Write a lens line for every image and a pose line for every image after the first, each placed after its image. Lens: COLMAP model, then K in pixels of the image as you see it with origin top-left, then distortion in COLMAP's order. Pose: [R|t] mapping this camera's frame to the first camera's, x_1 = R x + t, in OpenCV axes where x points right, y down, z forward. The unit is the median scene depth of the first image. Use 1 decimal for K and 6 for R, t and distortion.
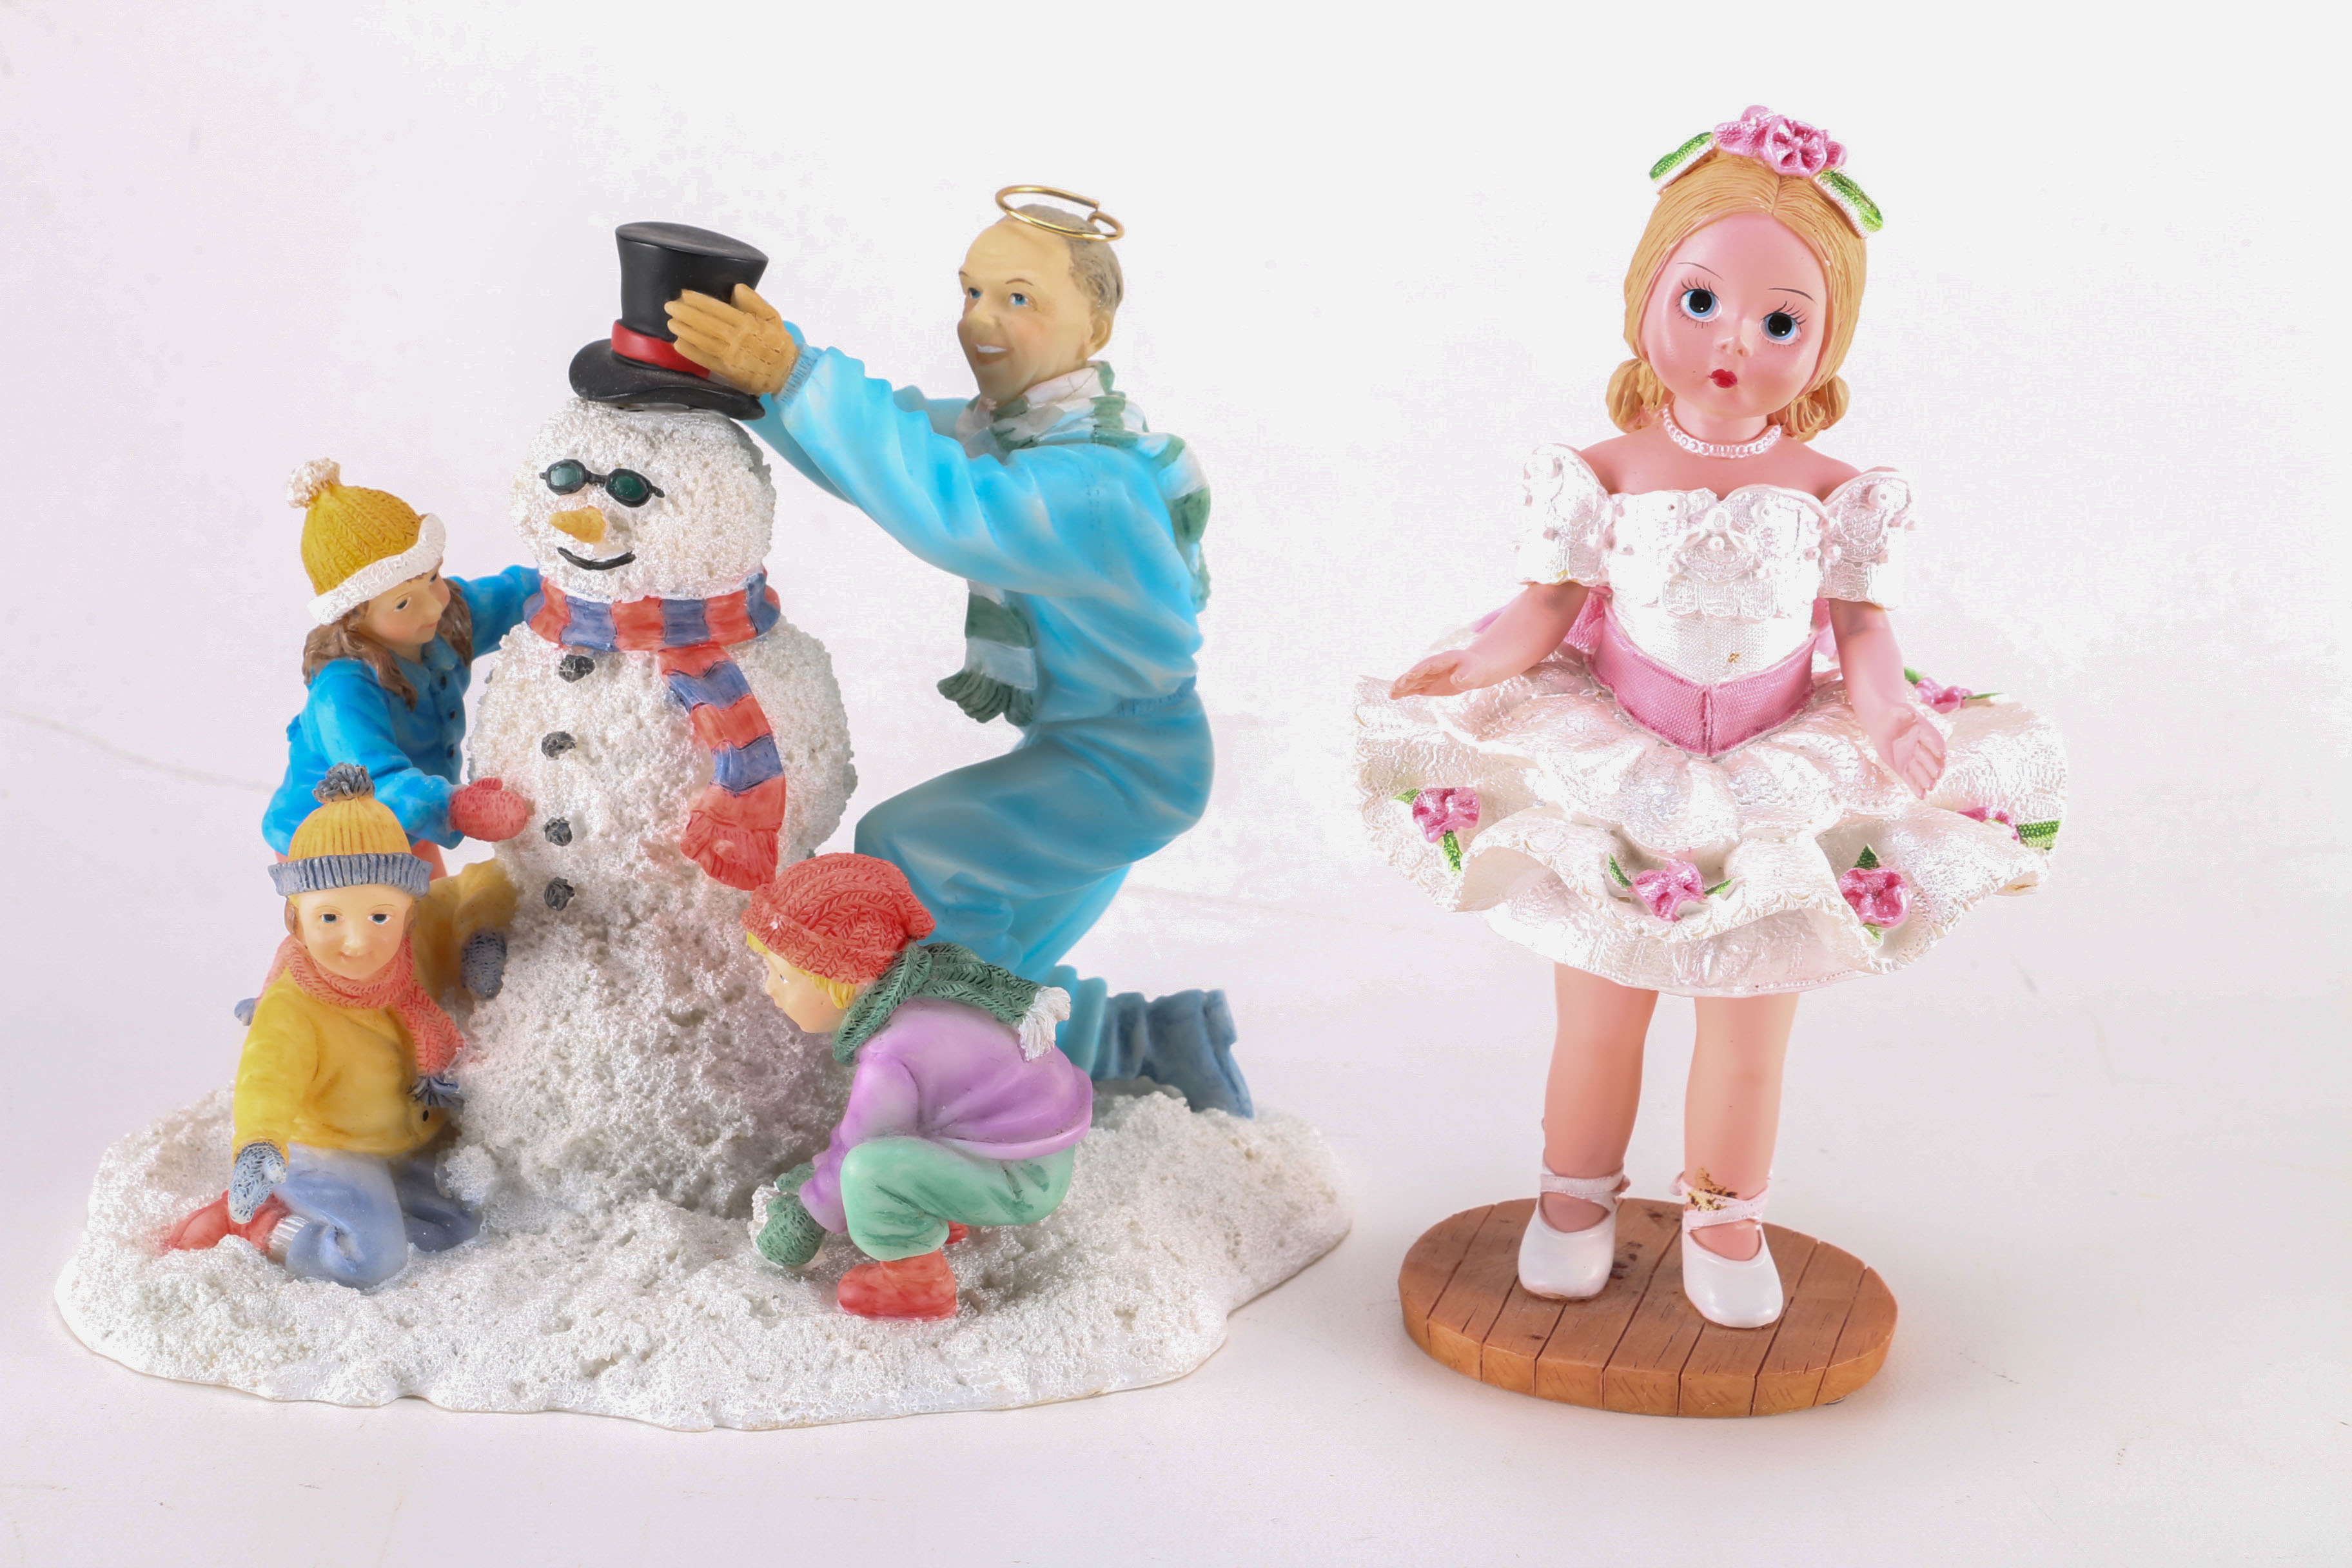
lens RADIAL K [[5109.2, 0, 1176.0], [0, 5109.2, 784.0], [0, 0, 1]] dist [0.115313, 0.196237]
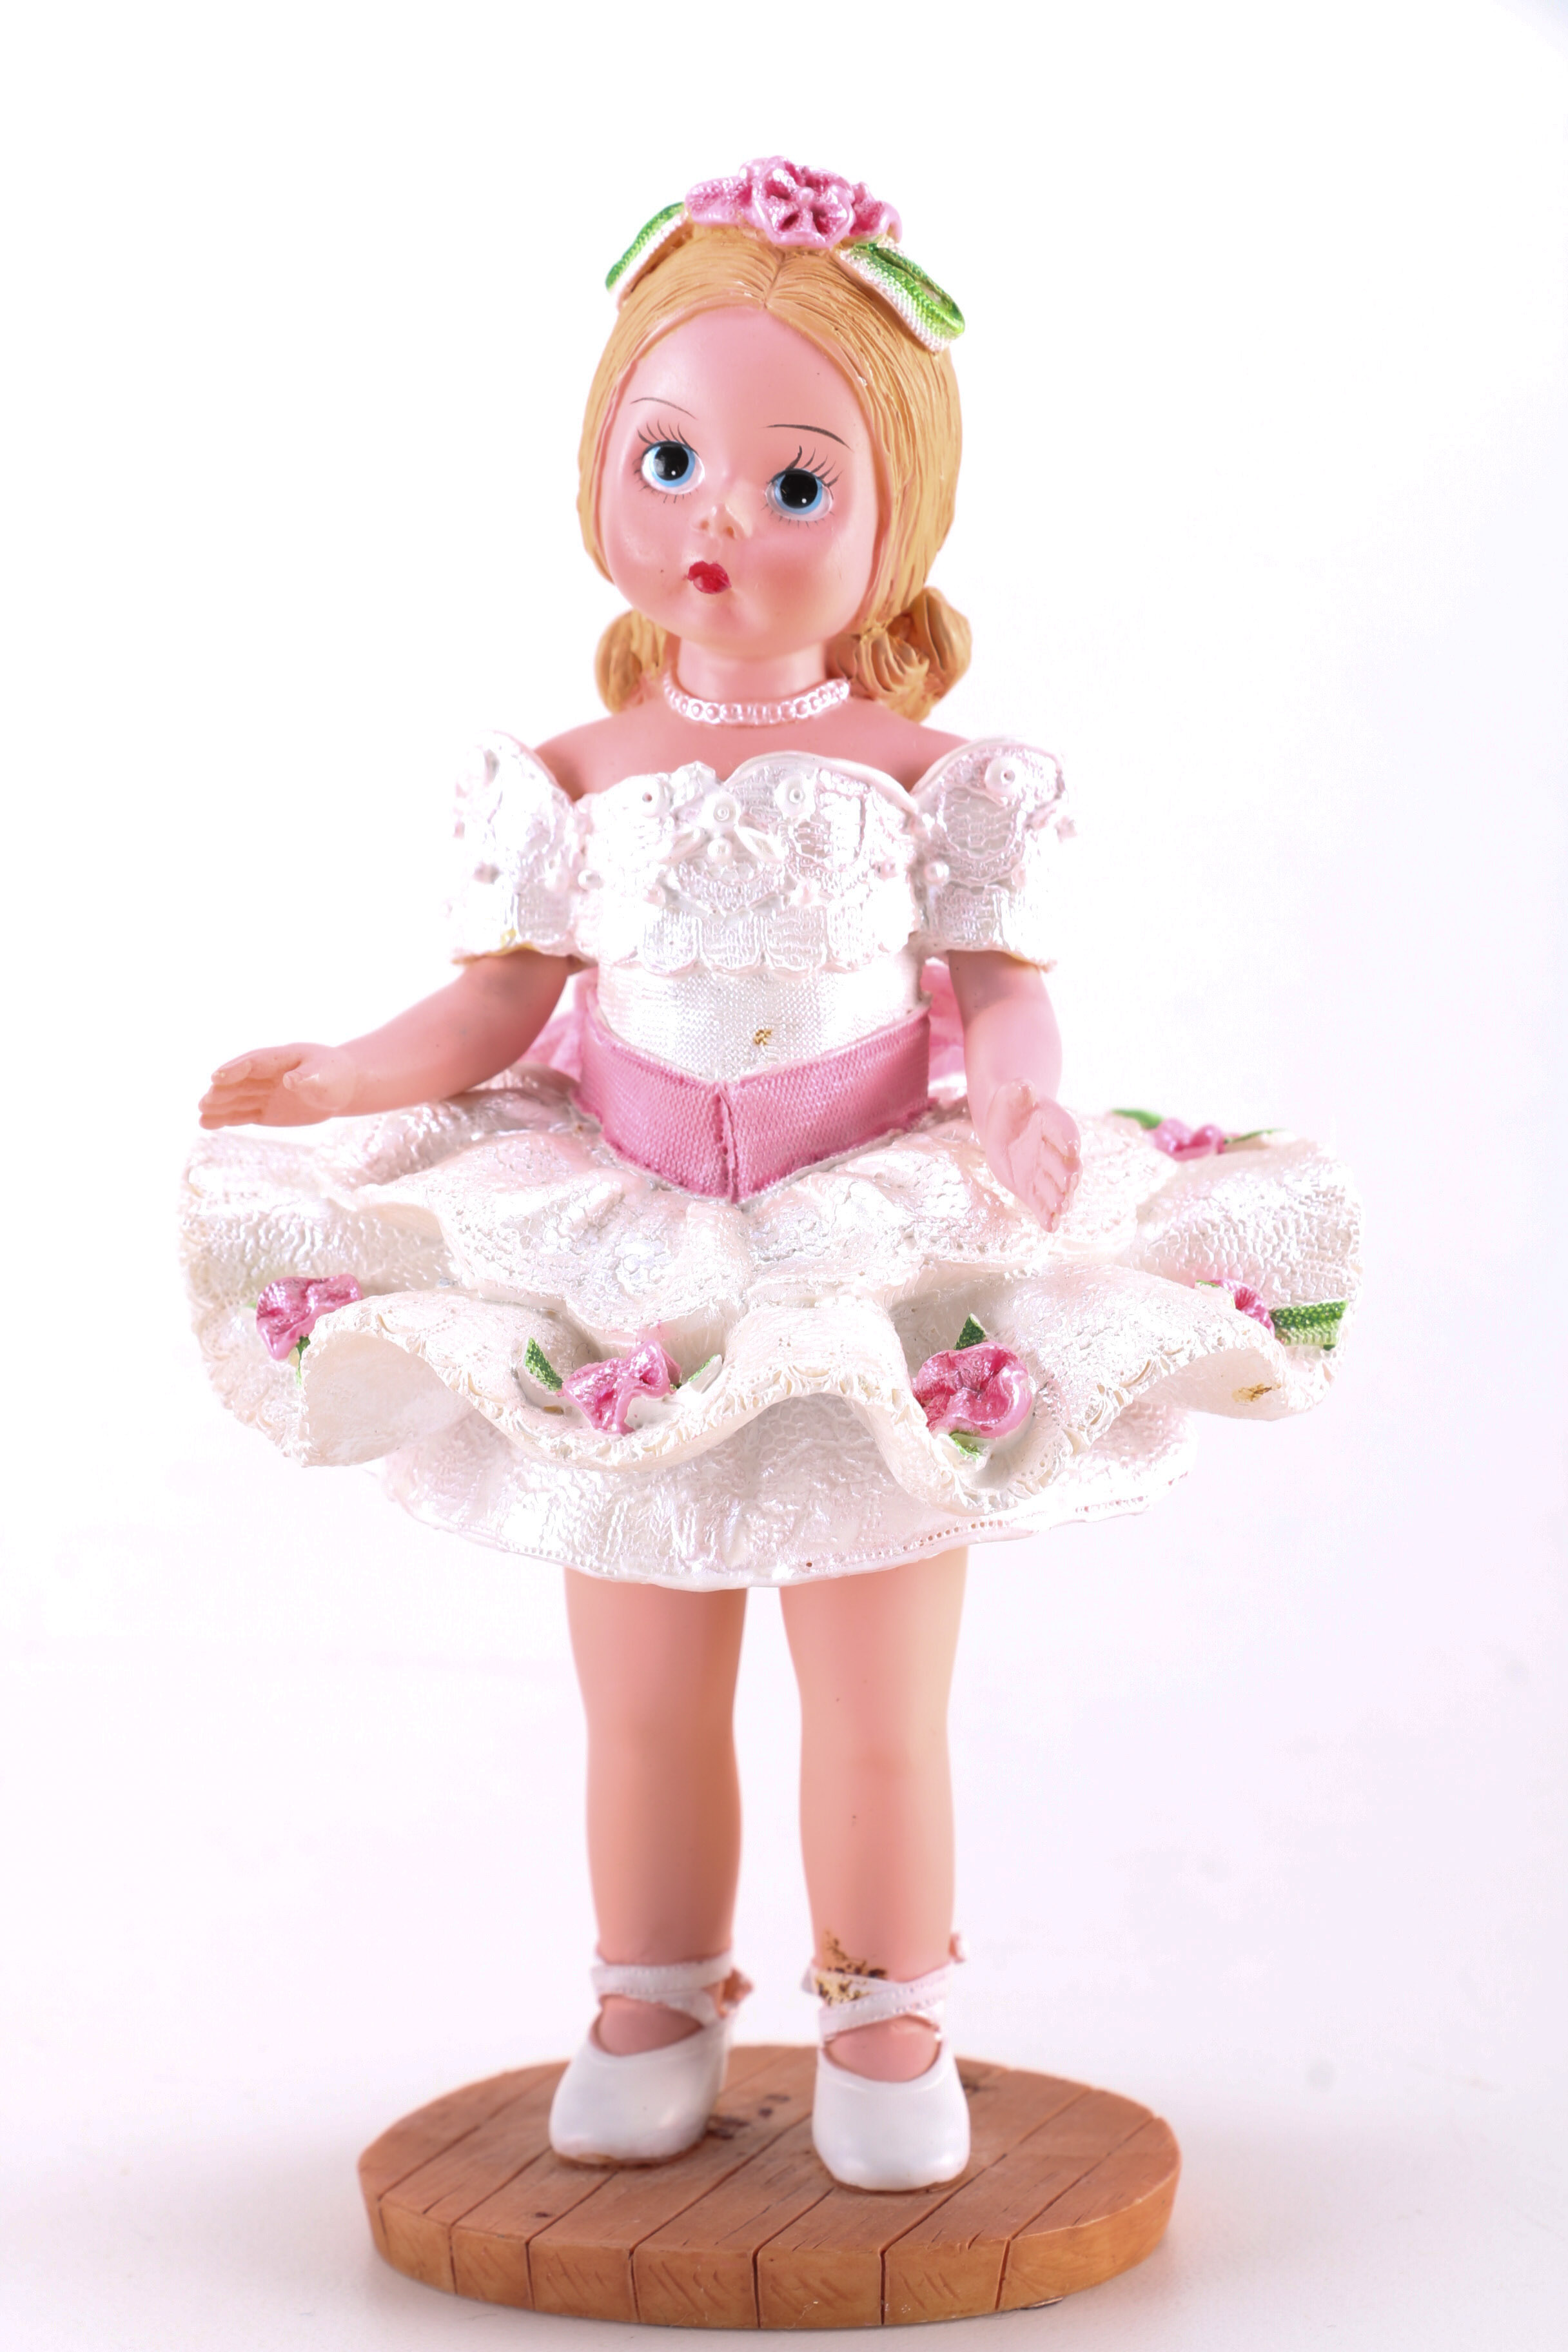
lens RADIAL K [[6957.2, 0, 784.0], [0, 6957.2, 1176.0], [0, 0, 1]] dist [0.130445, 0.560238]
pose [[0.993376, -0.052078, -0.102435, 0.201356], [0.034626, 0.985633, -0.165313, 0.132680], [0.109572, 0.160670, 0.980907, 0.193684]]
